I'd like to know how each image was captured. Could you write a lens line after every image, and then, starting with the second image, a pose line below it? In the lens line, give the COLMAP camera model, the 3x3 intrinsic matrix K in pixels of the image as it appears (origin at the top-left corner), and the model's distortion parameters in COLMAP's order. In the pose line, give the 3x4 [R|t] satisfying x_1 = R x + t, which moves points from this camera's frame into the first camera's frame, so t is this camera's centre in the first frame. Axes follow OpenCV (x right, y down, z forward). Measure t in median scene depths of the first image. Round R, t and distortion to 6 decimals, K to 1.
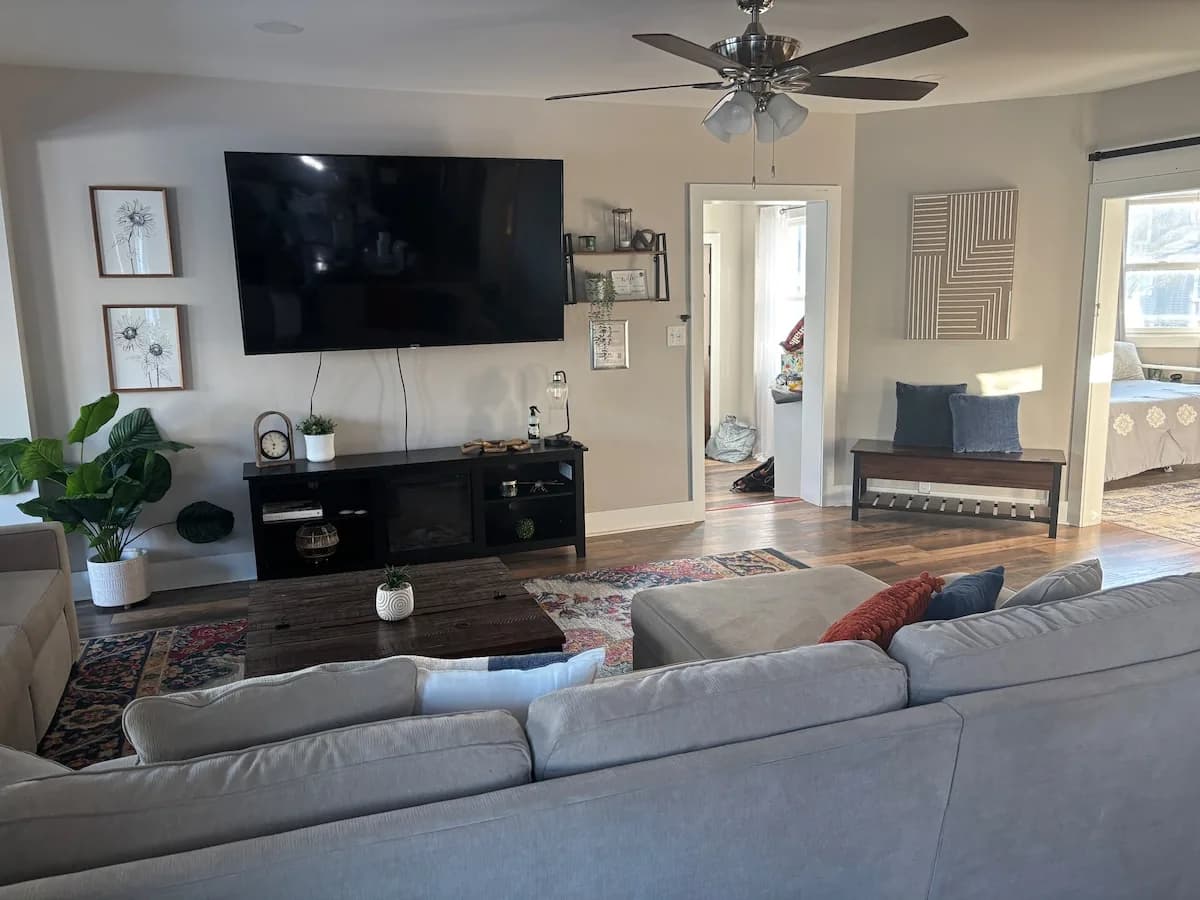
lens RADIAL K [[883.9, 0, 613.5], [0, 883.9, 448.7], [0, 0, 1]] dist [0.059362, -0.010183]
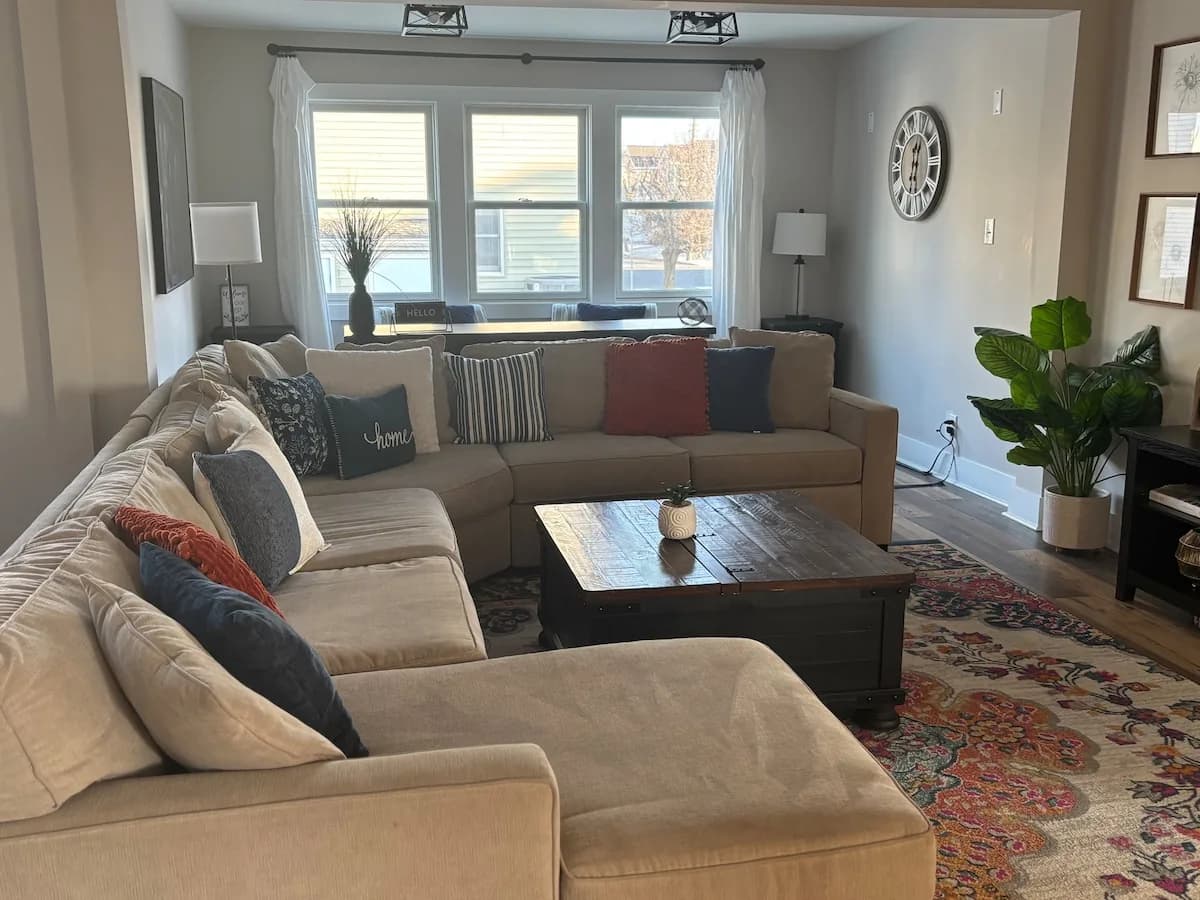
lens RADIAL K [[1229.8, 0, 596.5], [0, 1229.8, 445.6], [0, 0, 1]] dist [0.020965, 0.000000]
pose [[-0.154947, 0.210645, -0.965205, 0.636936], [-0.168891, 0.956973, 0.235961, -0.121230], [0.973379, 0.199576, -0.112704, 0.685596]]
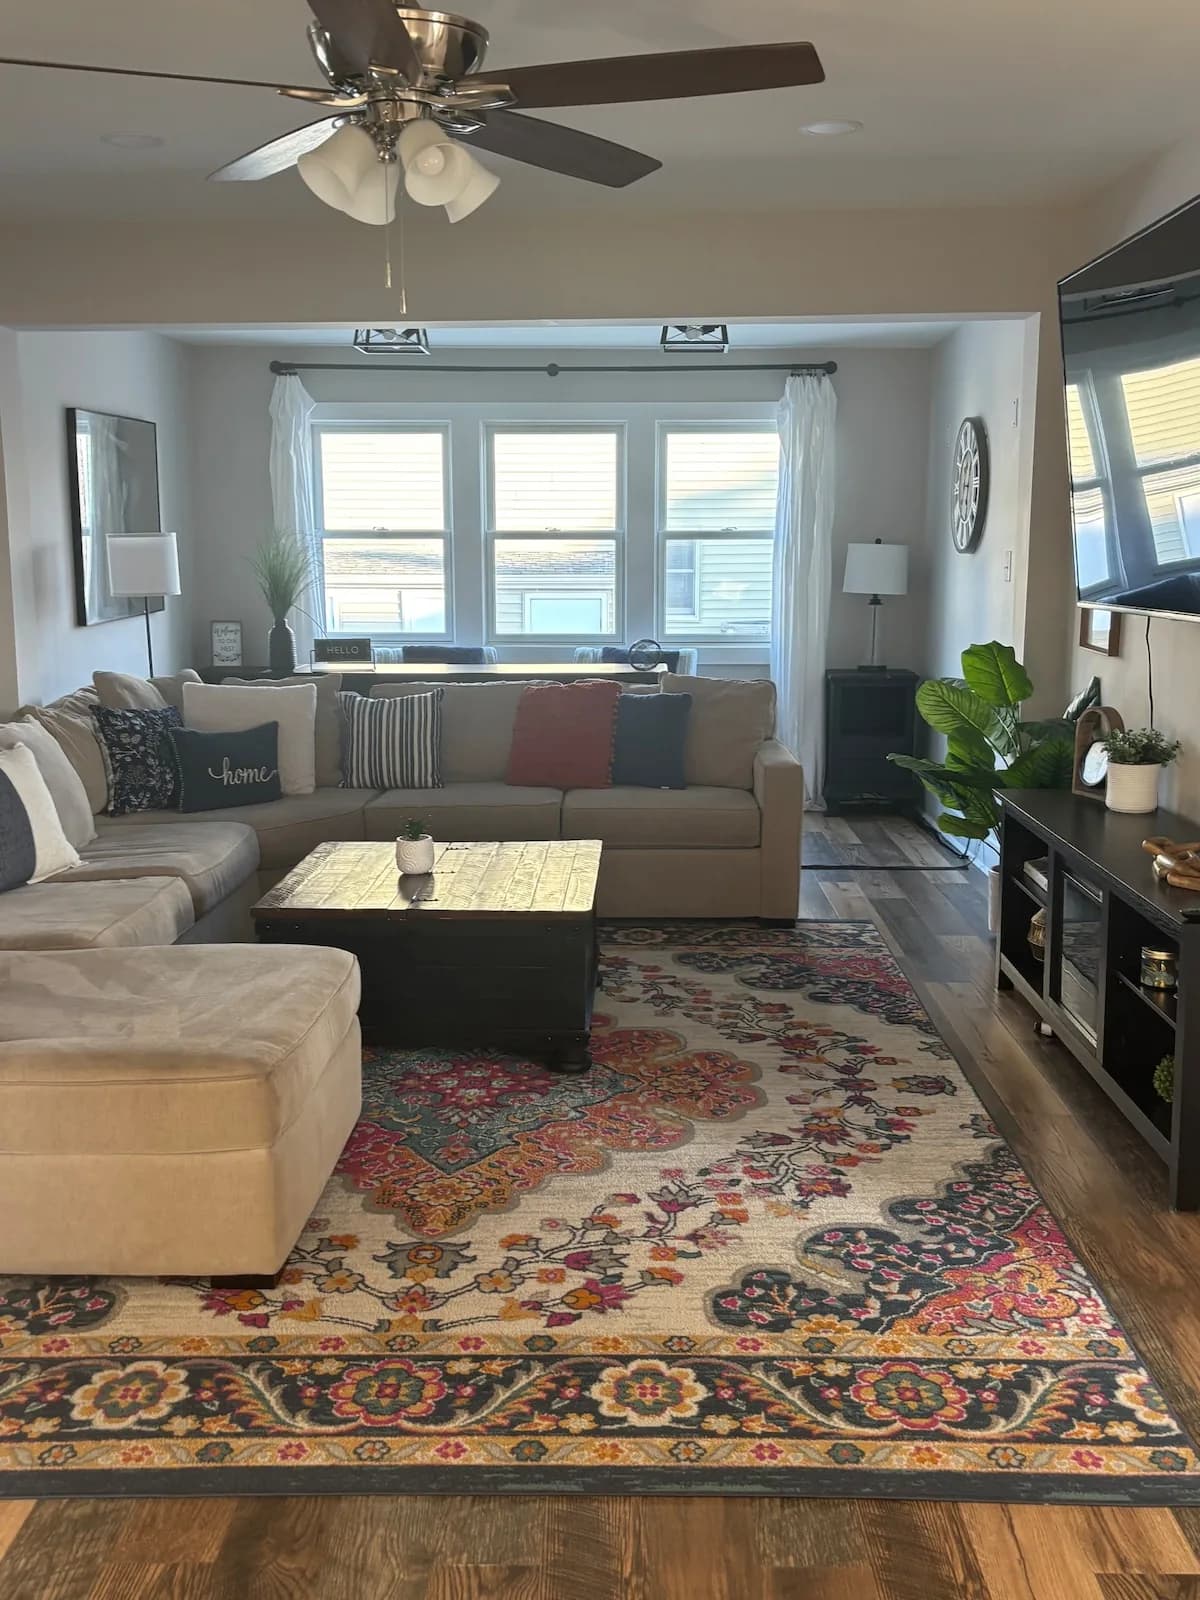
lens RADIAL K [[1639.7, 0, 572.6], [0, 1639.7, 792.0], [0, 0, 1]] dist [0.020965, 0.000000]
pose [[-0.396667, 0.165845, -0.902857, 0.775748], [-0.148732, 0.958937, 0.241492, -0.206468], [0.905833, 0.230075, -0.355712, 1.132536]]
